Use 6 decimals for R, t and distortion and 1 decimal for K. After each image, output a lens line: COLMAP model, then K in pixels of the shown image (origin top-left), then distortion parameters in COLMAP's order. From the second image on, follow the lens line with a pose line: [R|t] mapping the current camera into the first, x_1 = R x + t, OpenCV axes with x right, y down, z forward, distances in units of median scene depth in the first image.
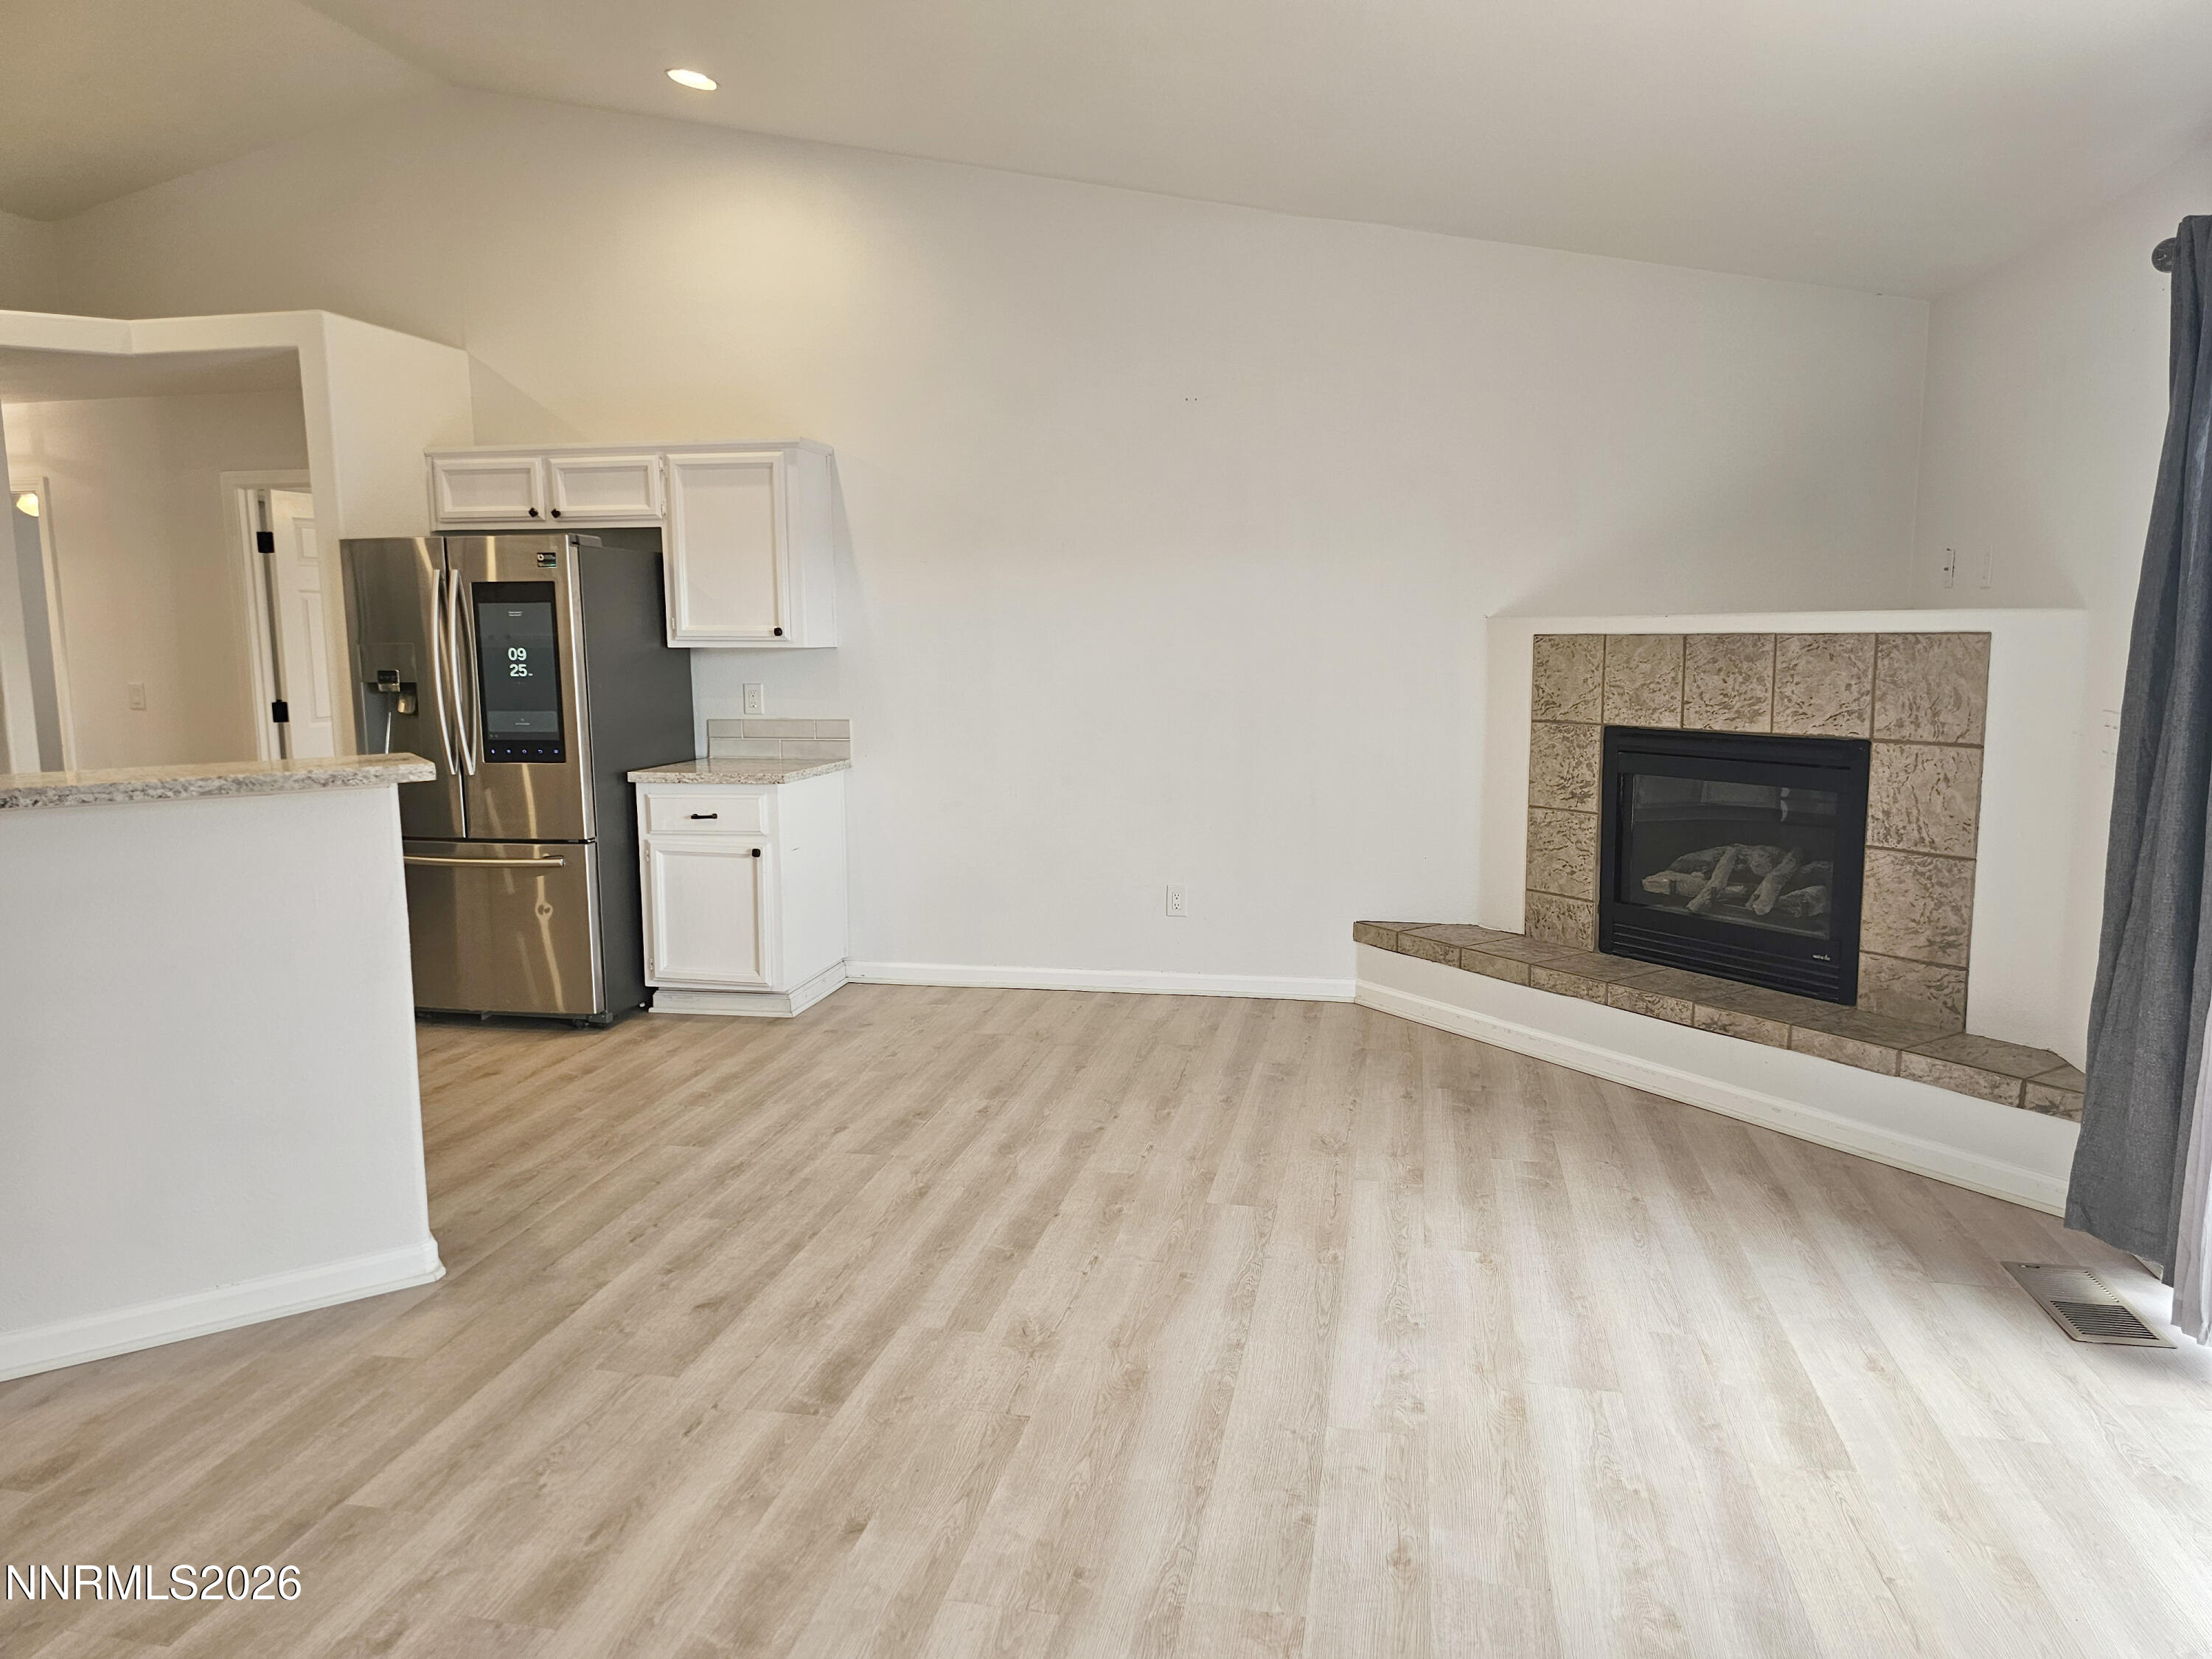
lens RADIAL K [[1480.0, 0, 1098.9], [0, 1480.0, 836.5], [0, 0, 1]] dist [0.062269, -0.059623]
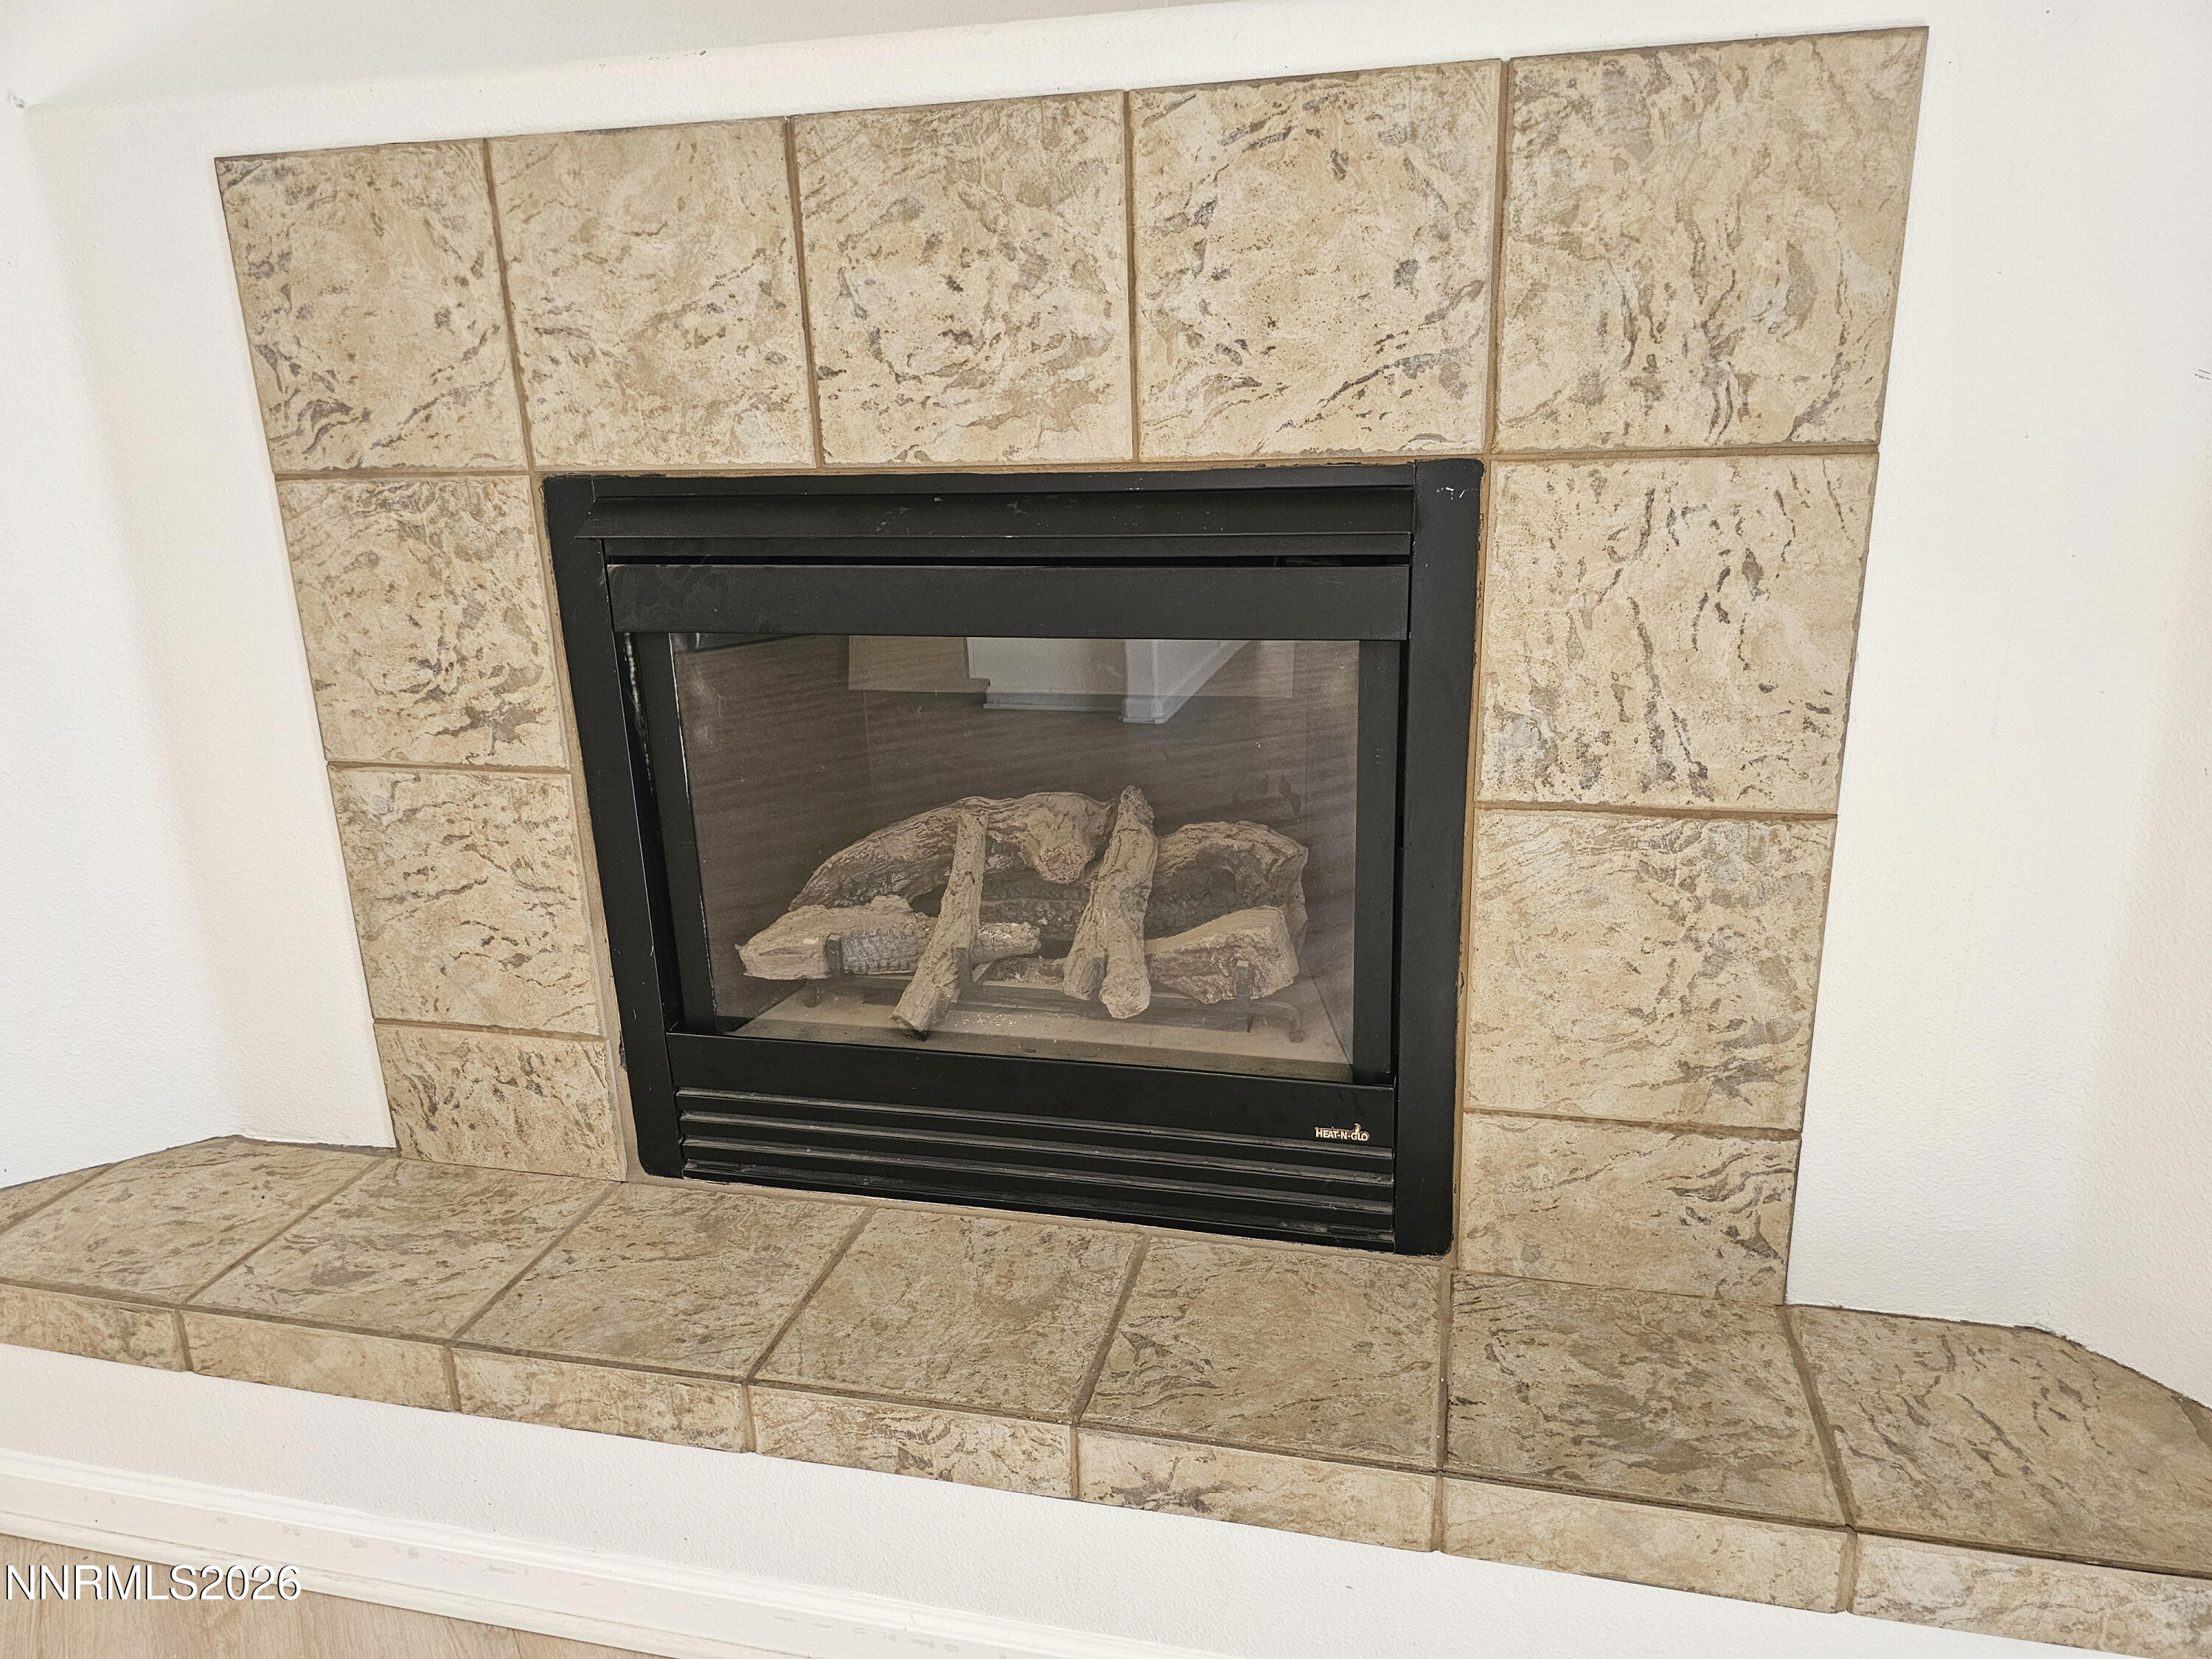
lens RADIAL K [[1493.3, 0, 1103.7], [0, 1493.3, 842.0], [0, 0, 1]] dist [0.056810, -0.058869]
pose [[0.727180, -0.207618, 0.654297, 0.221270], [0.116878, 0.976694, 0.180022, -0.046601], [-0.676424, -0.054435, 0.734498, 0.738259]]
